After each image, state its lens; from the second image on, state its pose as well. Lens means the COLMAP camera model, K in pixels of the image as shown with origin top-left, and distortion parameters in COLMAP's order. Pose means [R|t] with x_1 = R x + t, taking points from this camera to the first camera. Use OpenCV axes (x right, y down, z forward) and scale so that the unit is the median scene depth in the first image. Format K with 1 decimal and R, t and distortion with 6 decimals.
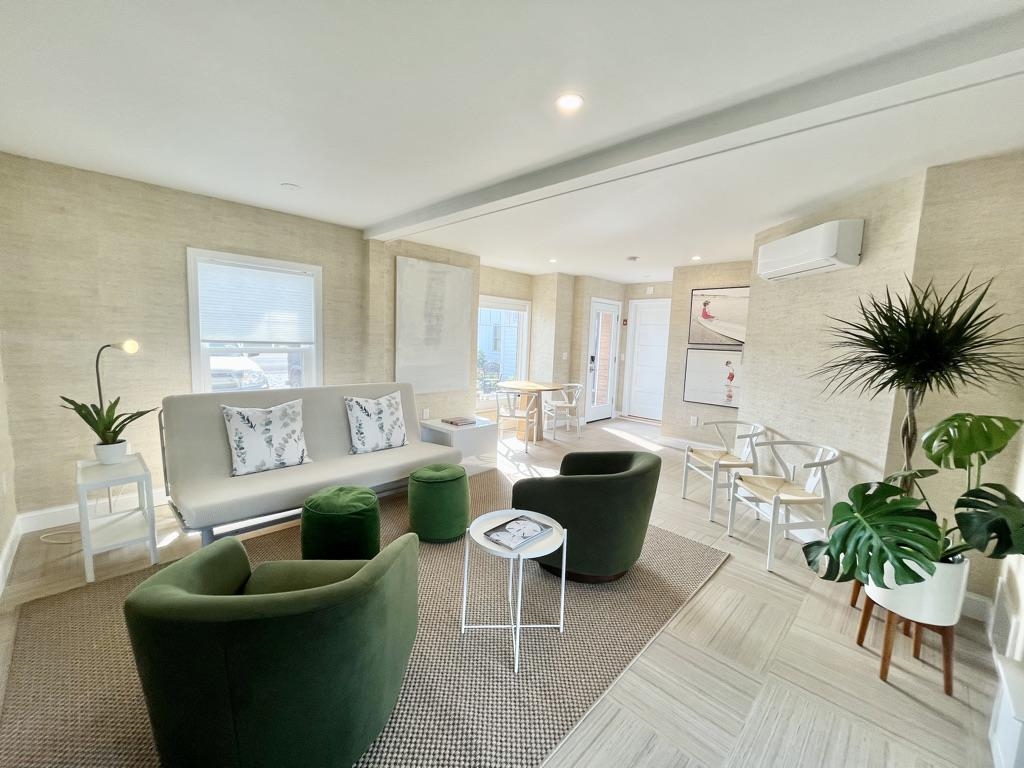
lens RADIAL K [[413.3, 0, 510.0], [0, 413.3, 385.5], [0, 0, 1]] dist [-0.003417, -0.001342]
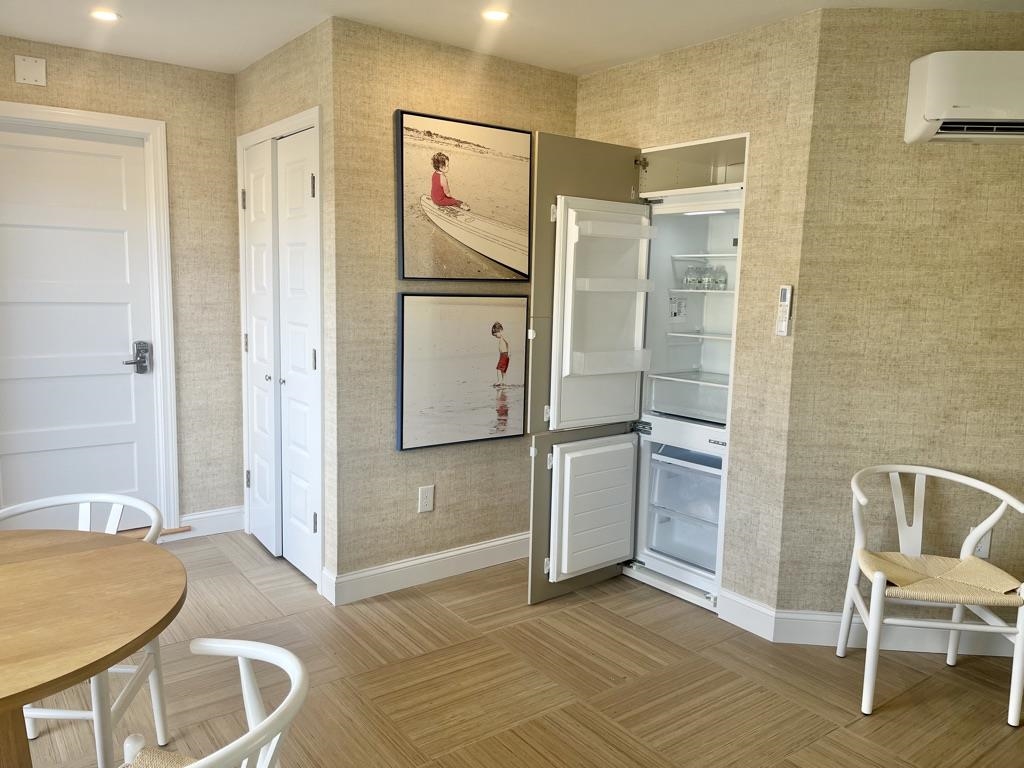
lens RADIAL K [[768.3, 0, 512.0], [0, 768.3, 388.3], [0, 0, 1]] dist [0.038362, -0.001424]
pose [[0.146975, -0.171938, 0.974082, -0.175791], [0.093866, 0.982757, 0.159306, -0.109313], [-0.984676, 0.068020, 0.160580, 0.850718]]
